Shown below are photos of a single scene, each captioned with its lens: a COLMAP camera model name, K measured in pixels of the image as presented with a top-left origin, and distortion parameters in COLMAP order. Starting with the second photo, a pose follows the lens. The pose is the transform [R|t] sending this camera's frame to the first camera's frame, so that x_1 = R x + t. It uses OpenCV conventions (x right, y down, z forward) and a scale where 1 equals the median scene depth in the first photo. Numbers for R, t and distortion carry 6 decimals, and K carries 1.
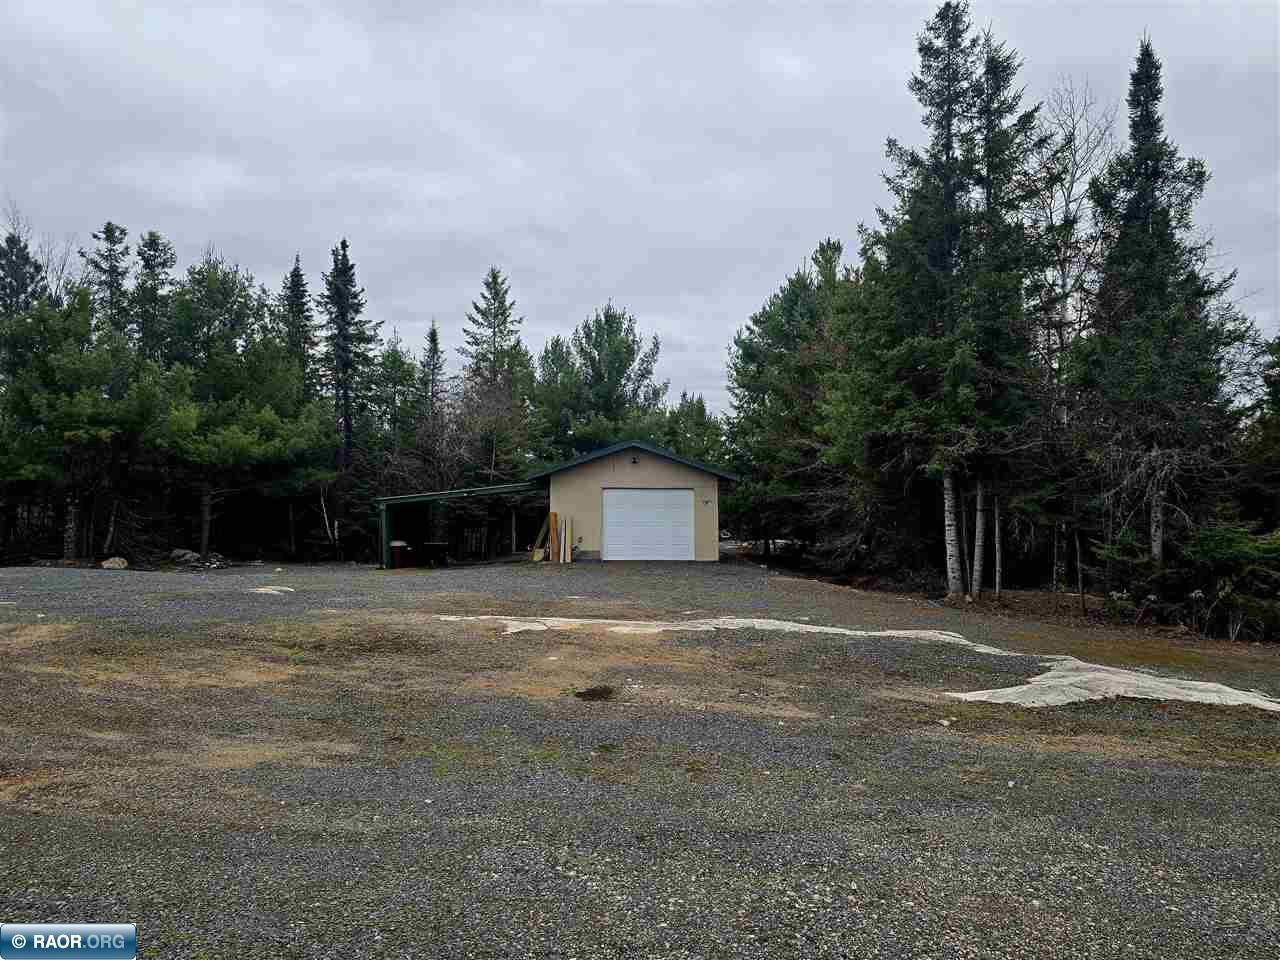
lens RADIAL K [[827.3, 0, 637.2], [0, 827.3, 454.3], [0, 0, 1]] dist [0.058121, -0.075327]
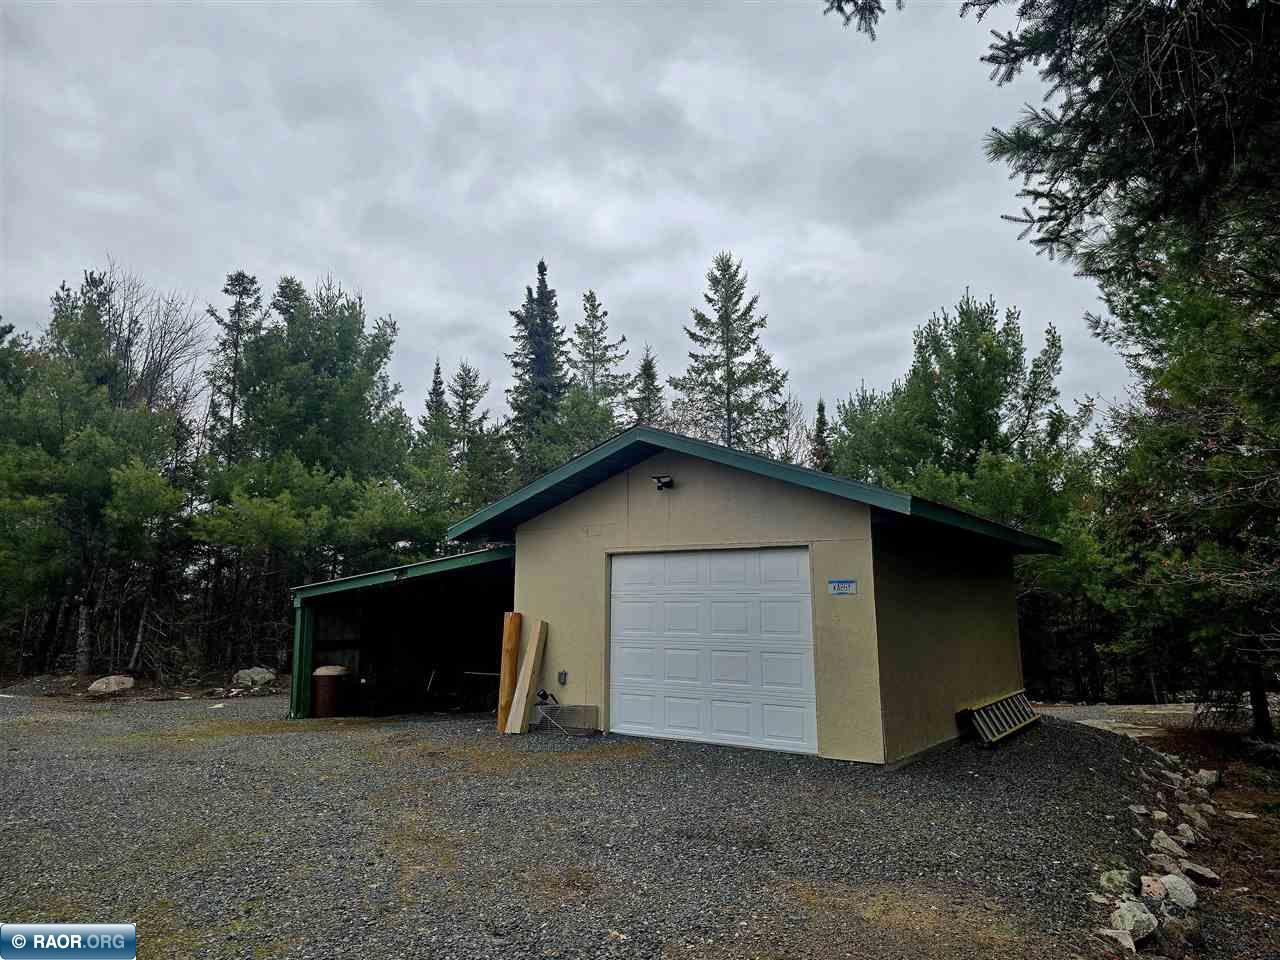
lens RADIAL K [[853.3, 0, 630.6], [0, 853.3, 488.5], [0, 0, 1]] dist [0.066912, -0.061680]
pose [[0.819679, -0.077490, -0.567557, 0.326388], [0.015405, 0.993431, -0.113387, 0.085369], [0.572615, 0.084198, 0.815489, 0.986276]]
